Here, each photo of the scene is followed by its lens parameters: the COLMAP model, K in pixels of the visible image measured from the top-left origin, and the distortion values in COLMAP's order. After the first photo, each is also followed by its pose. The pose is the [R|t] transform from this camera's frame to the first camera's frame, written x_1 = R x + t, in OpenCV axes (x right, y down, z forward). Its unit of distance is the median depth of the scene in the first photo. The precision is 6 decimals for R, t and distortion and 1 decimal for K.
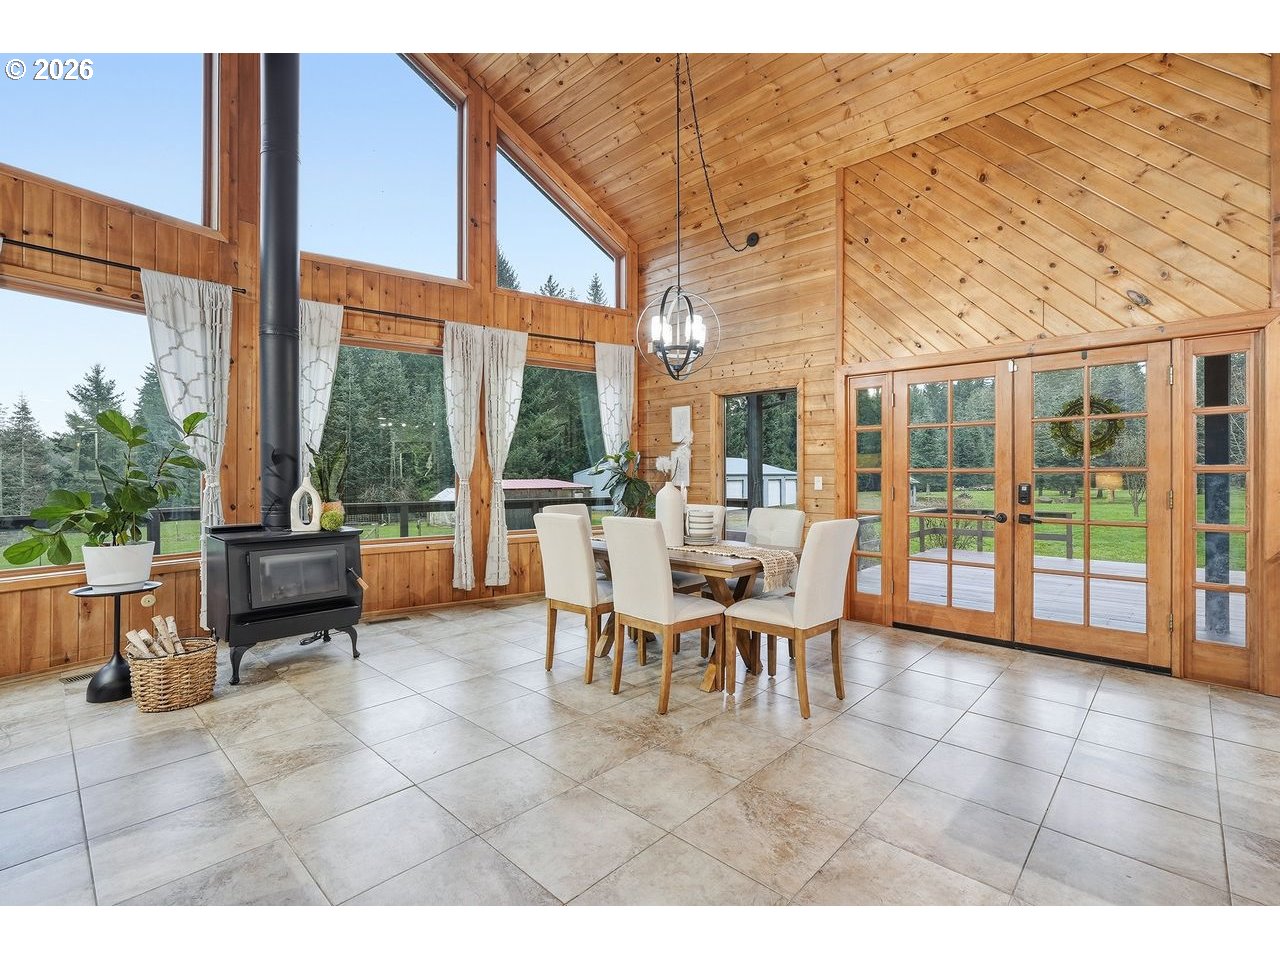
lens RADIAL K [[576.0, 0, 642.1], [0, 576.0, 472.9], [0, 0, 1]] dist [-0.002839, 0.001068]
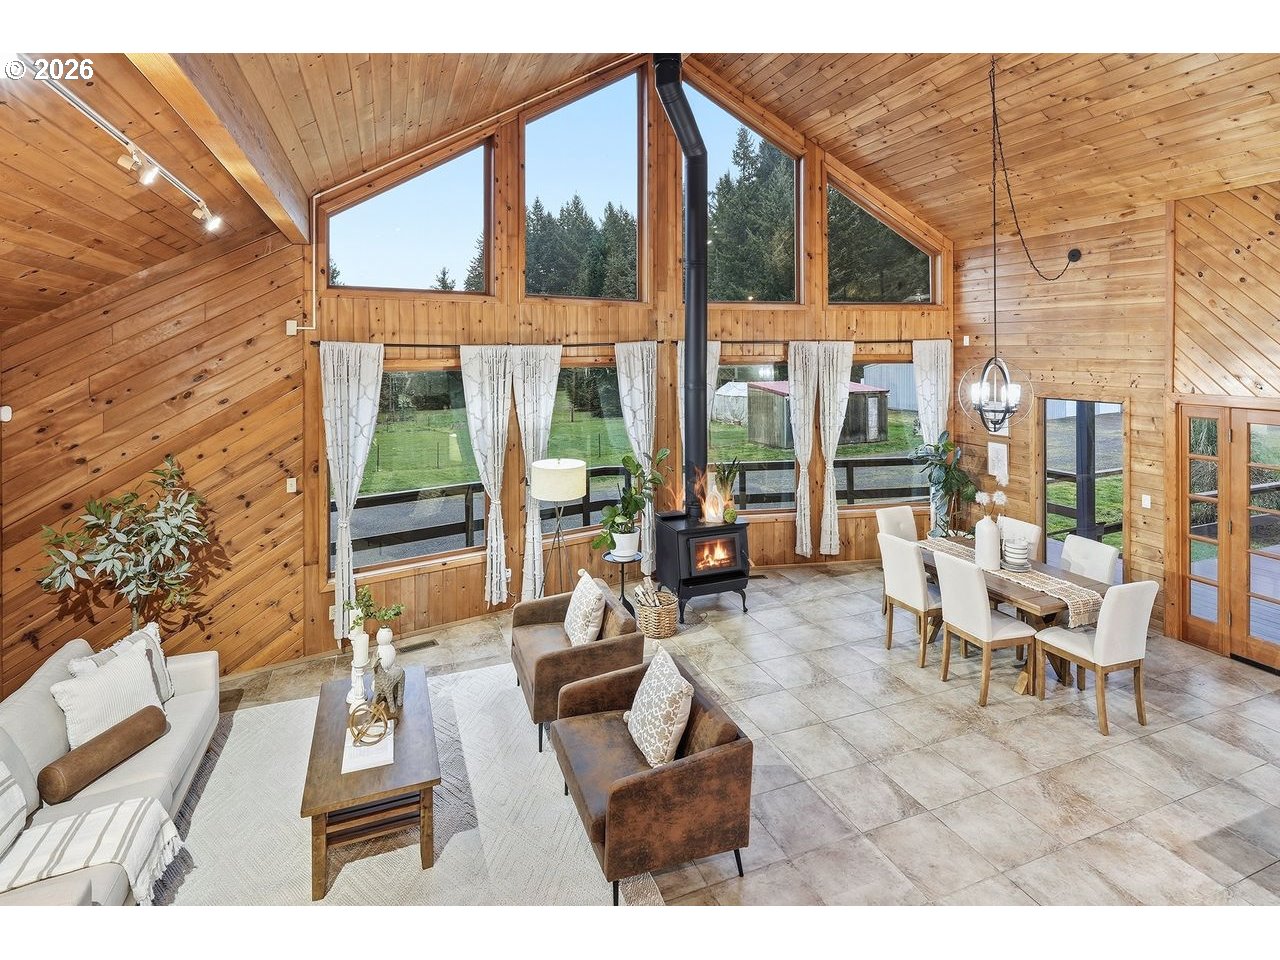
lens RADIAL K [[645.6, 0, 662.3], [0, 645.6, 344.8], [0, 0, 1]] dist [0.003810, 0.001663]
pose [[0.914424, -0.001278, -0.404755, -0.023707], [-0.003034, 0.999945, -0.010013, -0.269455], [0.404745, 0.010384, 0.914370, -0.465877]]
